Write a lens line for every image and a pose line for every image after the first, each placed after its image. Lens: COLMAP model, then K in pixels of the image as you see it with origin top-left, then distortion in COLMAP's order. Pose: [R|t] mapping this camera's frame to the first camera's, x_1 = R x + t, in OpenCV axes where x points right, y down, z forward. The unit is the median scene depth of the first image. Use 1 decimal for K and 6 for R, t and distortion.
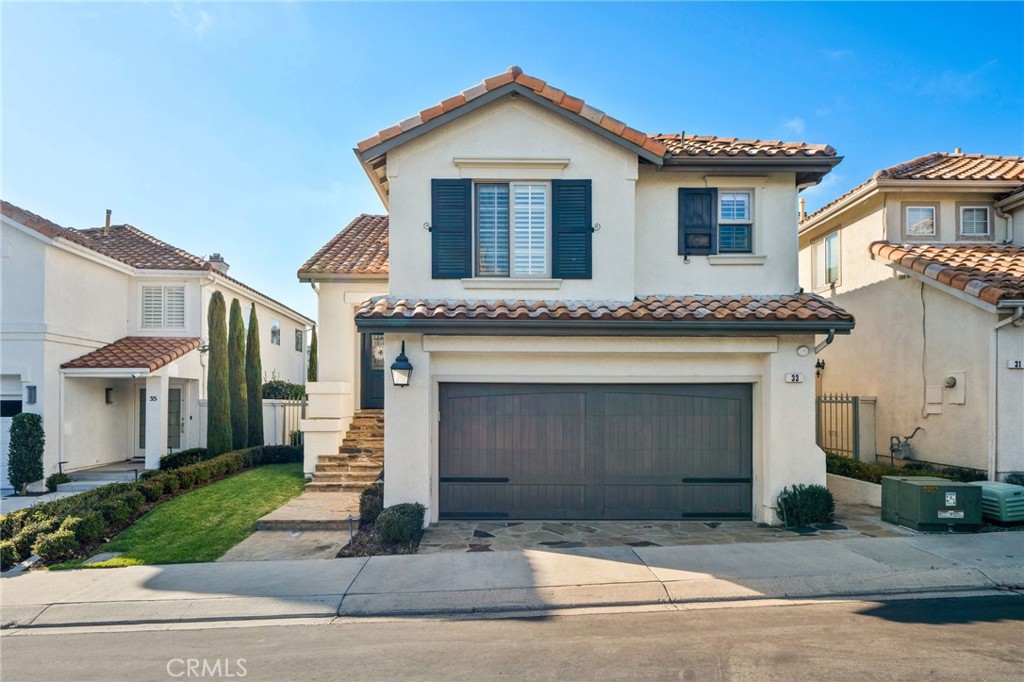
lens RADIAL K [[624.3, 0, 528.5], [0, 624.3, 404.5], [0, 0, 1]] dist [0.011128, -0.005910]
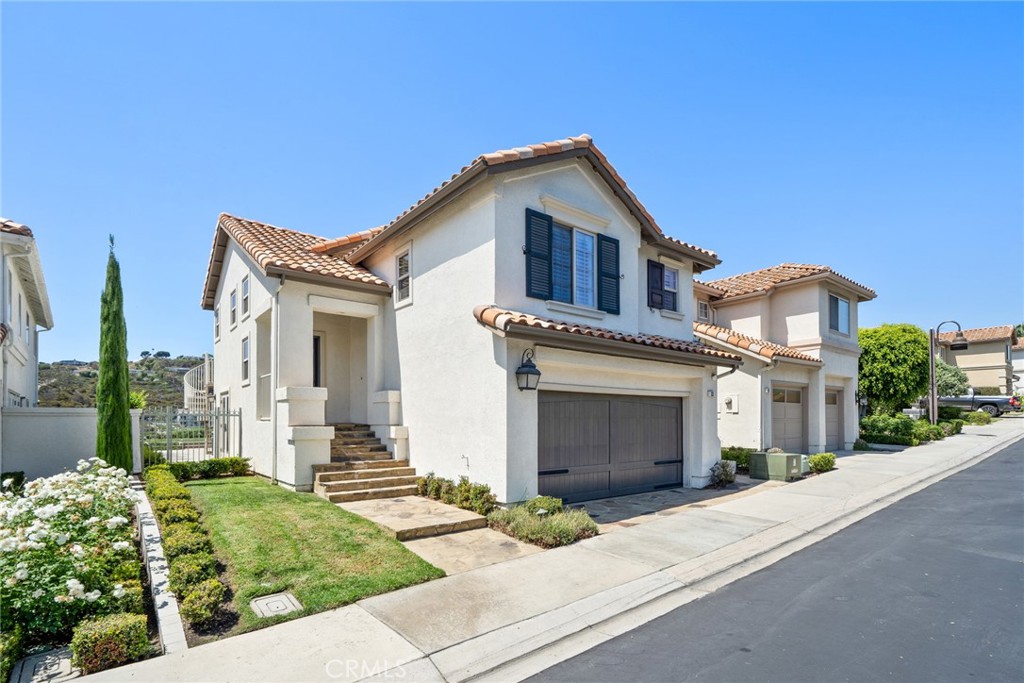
lens RADIAL K [[477.3, 0, 515.8], [0, 477.3, 423.8], [0, 0, 1]] dist [0.000084, -0.000764]
pose [[0.801068, -0.006895, 0.598534, -0.682006], [0.007051, 0.999973, 0.002082, 0.026149], [-0.598532, 0.002553, 0.801095, 0.319963]]
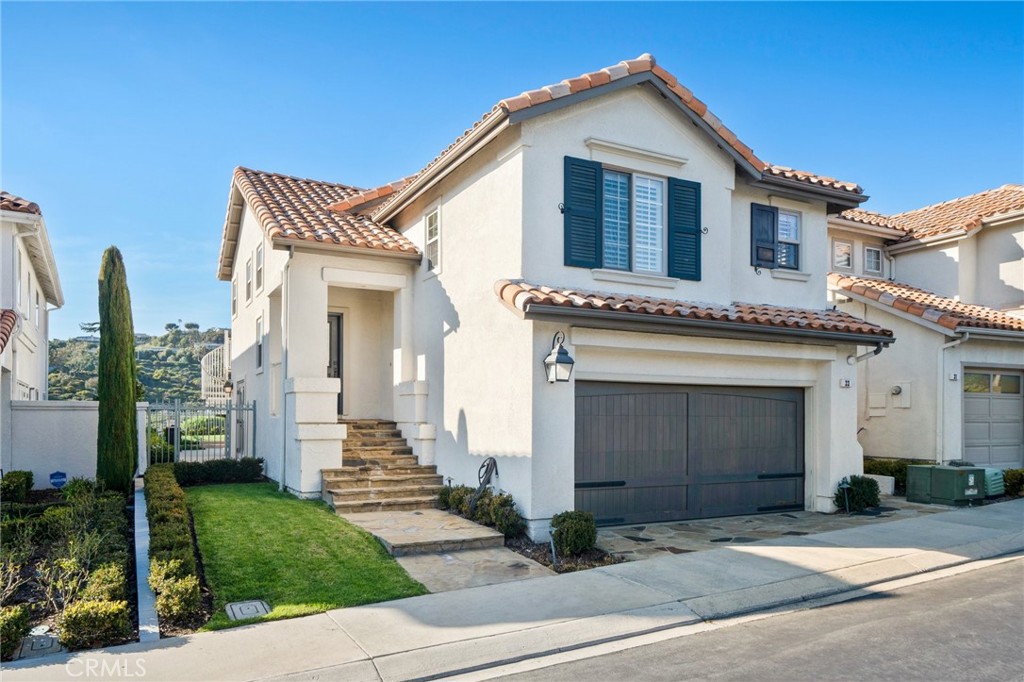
lens RADIAL K [[691.2, 0, 533.1], [0, 691.2, 419.2], [0, 0, 1]] dist [0.000643, 0.000709]
pose [[0.894555, -0.001181, 0.446956, -0.641418], [0.000300, 0.999998, 0.002042, 0.020452], [-0.446957, -0.001693, 0.894554, 0.118172]]
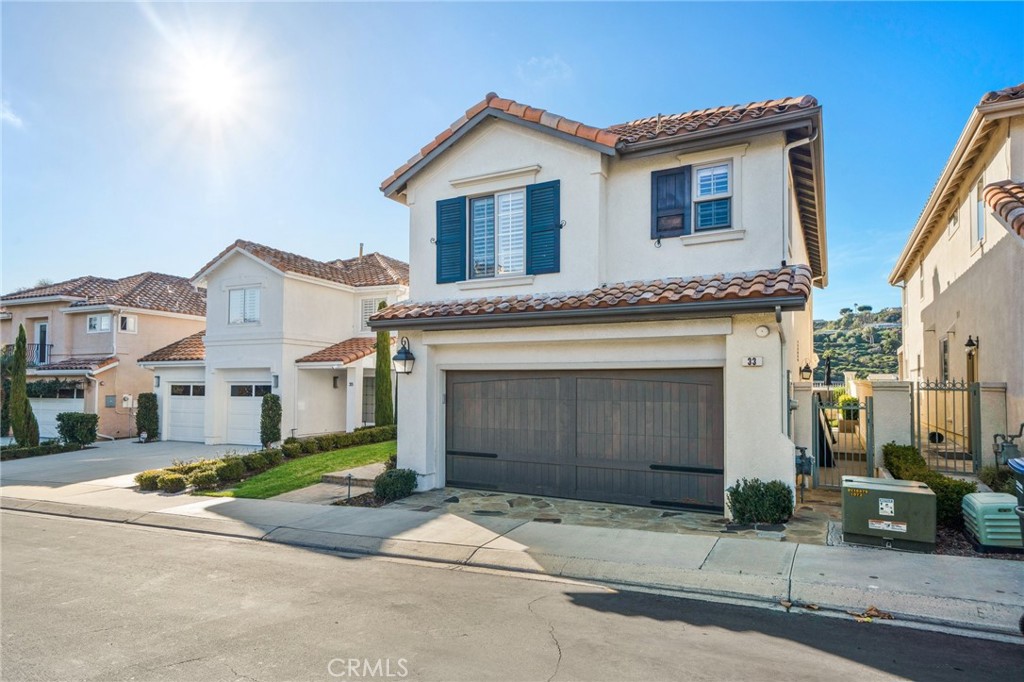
lens RADIAL K [[624.3, 0, 524.0], [0, 624.3, 381.7], [0, 0, 1]] dist [0.011128, -0.005910]
pose [[0.867542, -0.001081, -0.497363, 0.578810], [-0.006804, 0.999878, -0.014041, 0.001904], [0.497318, 0.015565, 0.867429, 0.046591]]
